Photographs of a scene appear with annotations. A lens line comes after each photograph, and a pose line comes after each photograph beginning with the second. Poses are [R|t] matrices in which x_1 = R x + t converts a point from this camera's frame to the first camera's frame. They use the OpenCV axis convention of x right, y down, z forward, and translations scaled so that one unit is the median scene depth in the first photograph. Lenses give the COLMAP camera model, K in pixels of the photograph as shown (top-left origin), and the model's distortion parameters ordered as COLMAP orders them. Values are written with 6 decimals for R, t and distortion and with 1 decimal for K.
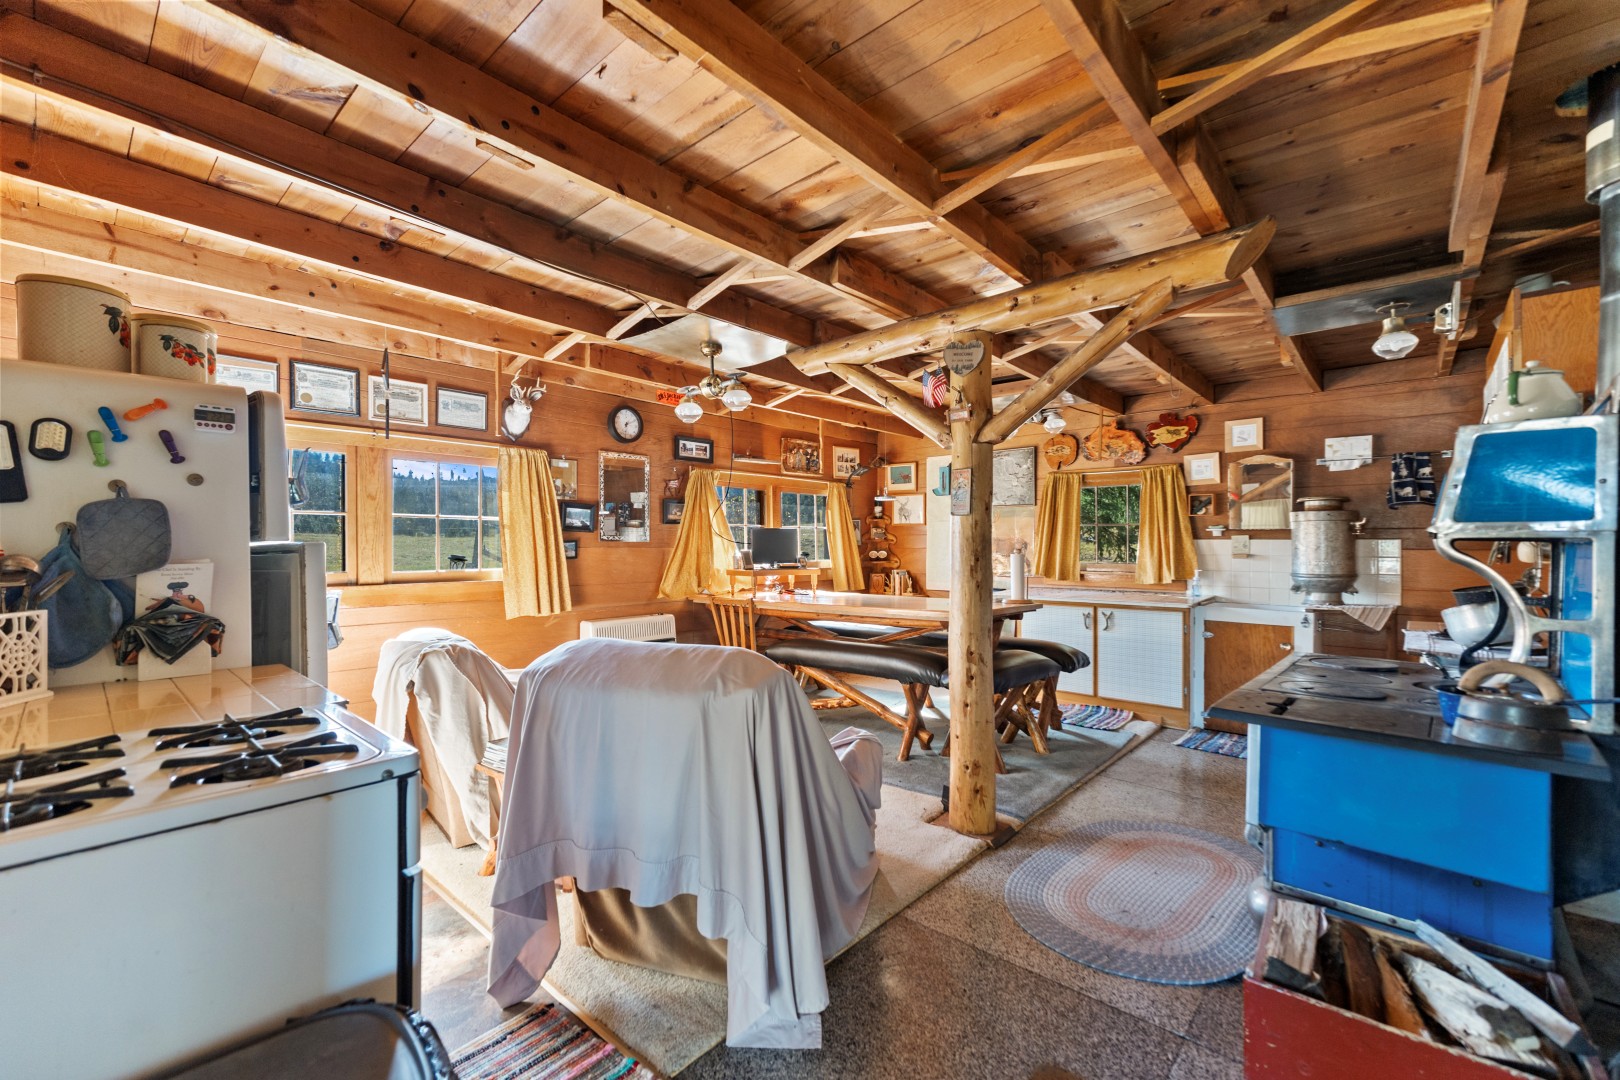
lens RADIAL K [[677.0, 0, 805.7], [0, 677.0, 547.0], [0, 0, 1]] dist [0.001382, 0.001286]
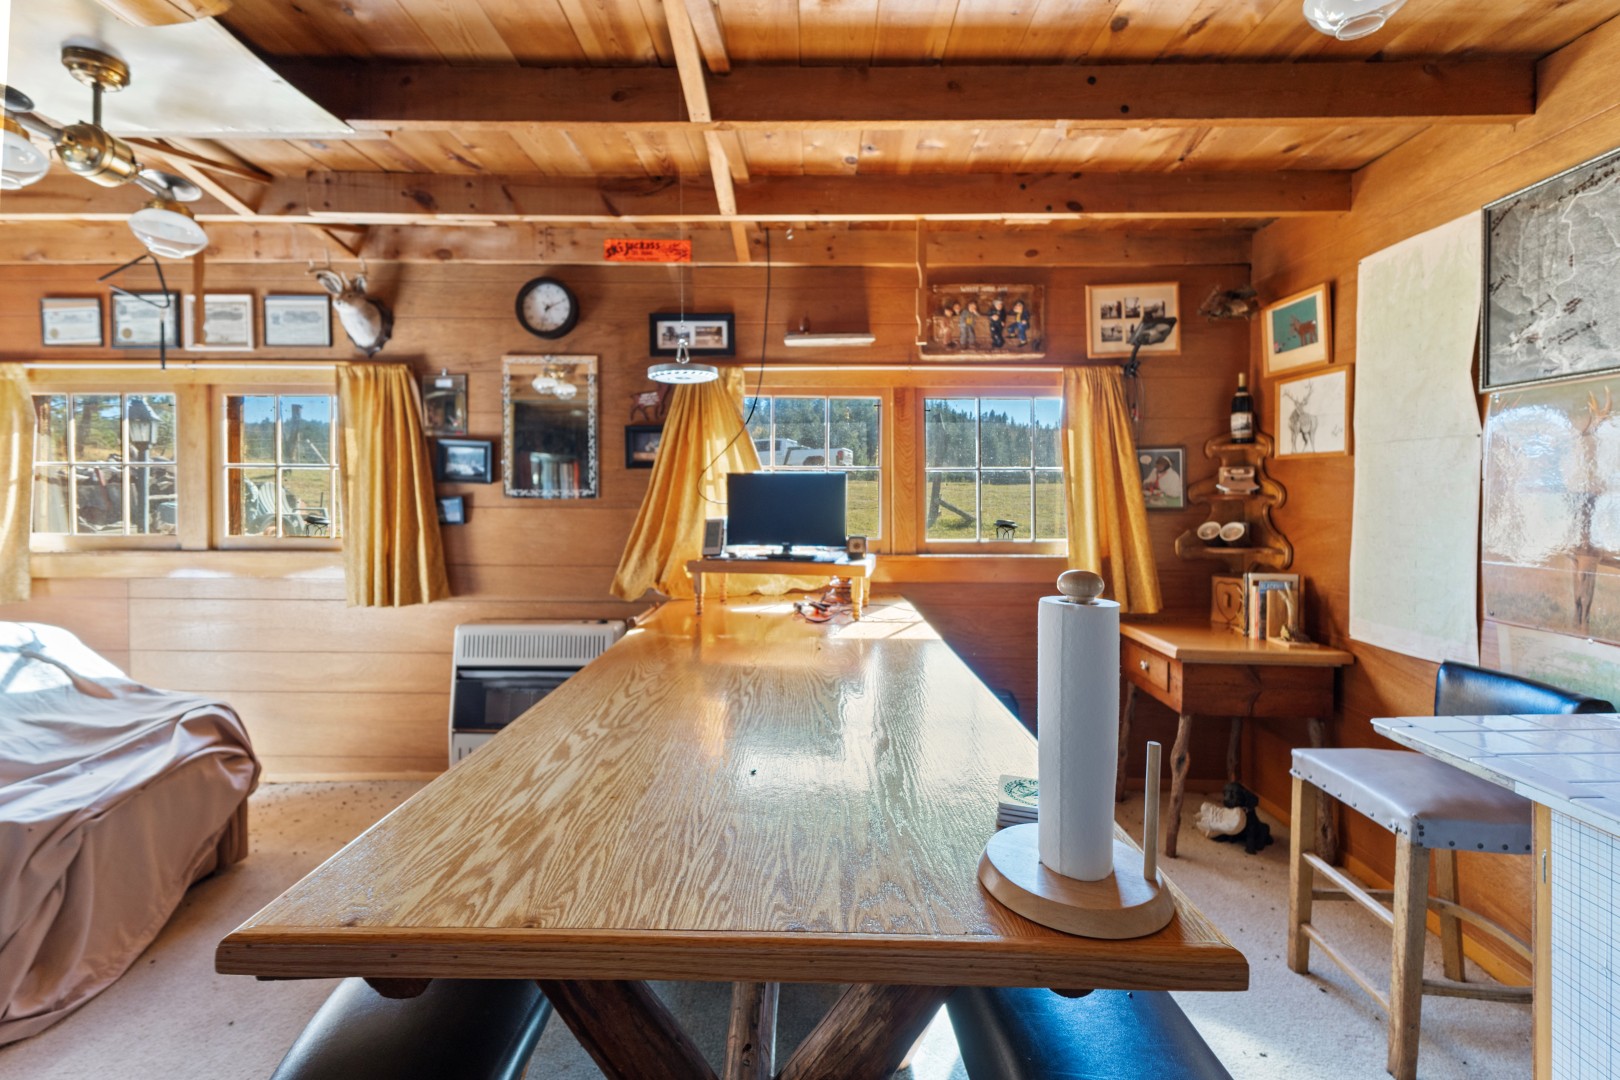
lens RADIAL K [[677.0, 0, 792.7], [0, 677.0, 511.7], [0, 0, 1]] dist [0.001382, 0.001286]
pose [[0.658303, 0.028852, -0.752200, 0.490981], [-0.006219, 0.999440, 0.032892, -0.024880], [0.752728, -0.016975, 0.658113, 1.068270]]
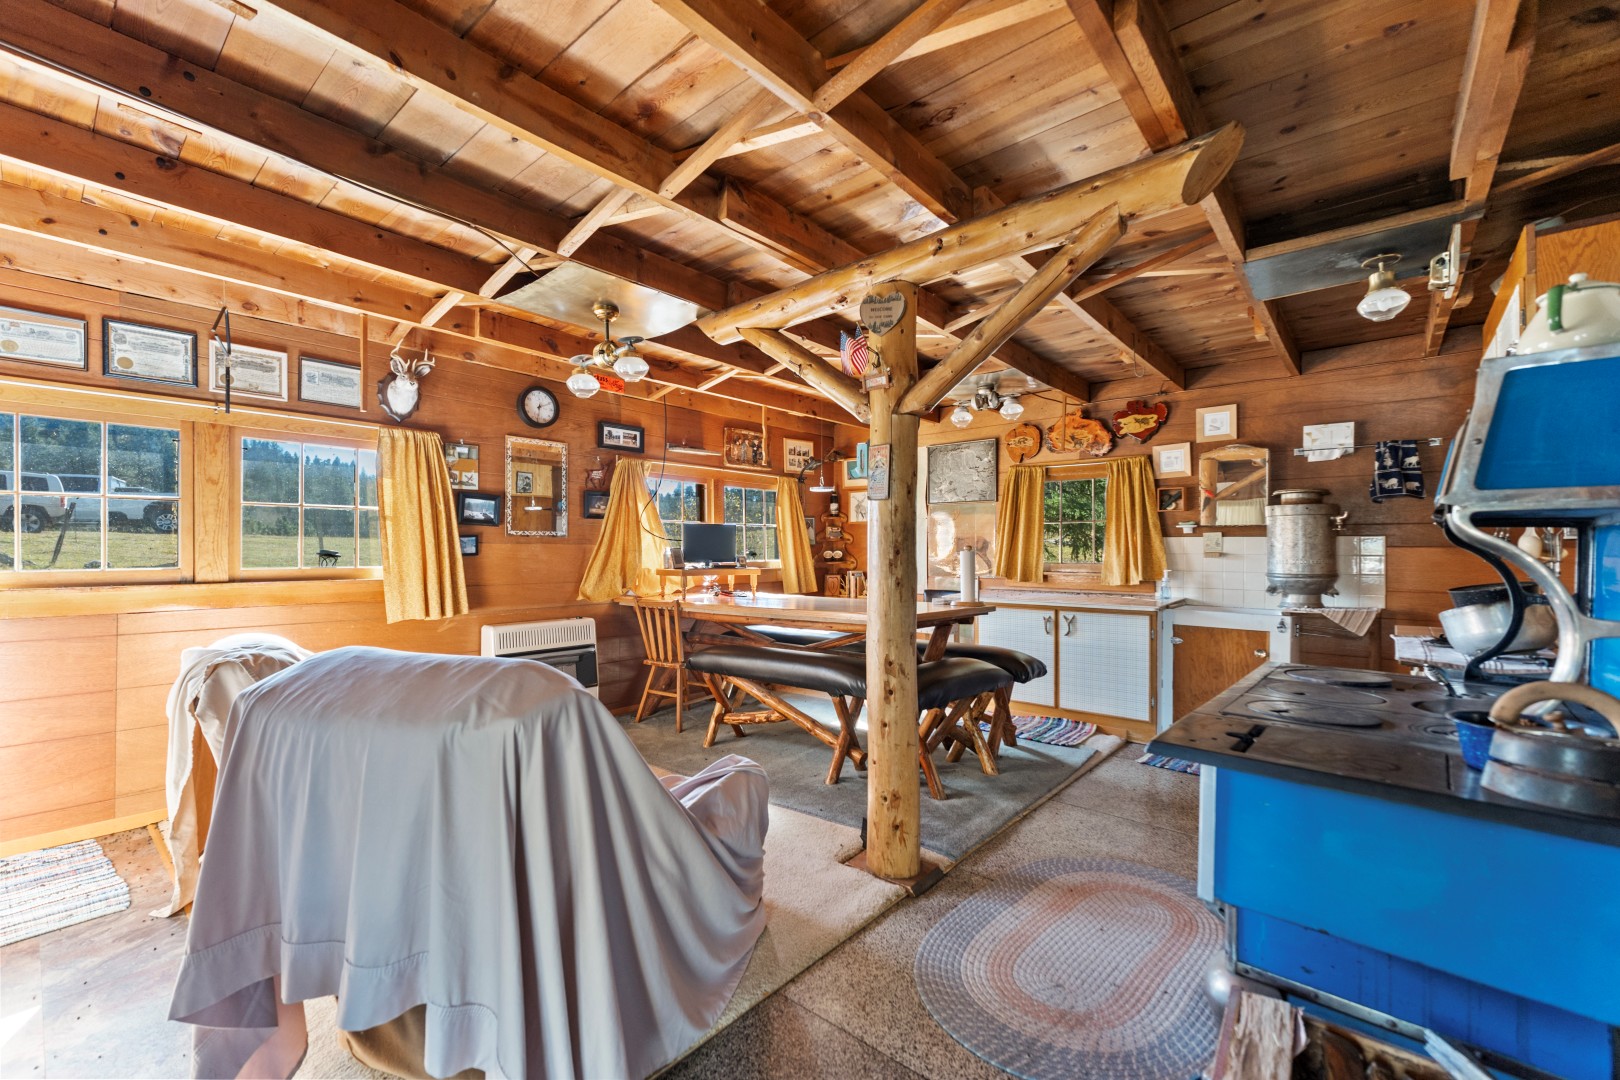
lens RADIAL K [[677.0, 0, 806.1], [0, 677.0, 550.0], [0, 0, 1]] dist [0.001382, 0.001286]
pose [[0.999784, 0.002244, 0.020651, 0.100828], [-0.002183, 0.999993, -0.002995, 0.015326], [-0.020658, 0.002949, 0.999782, 0.131255]]
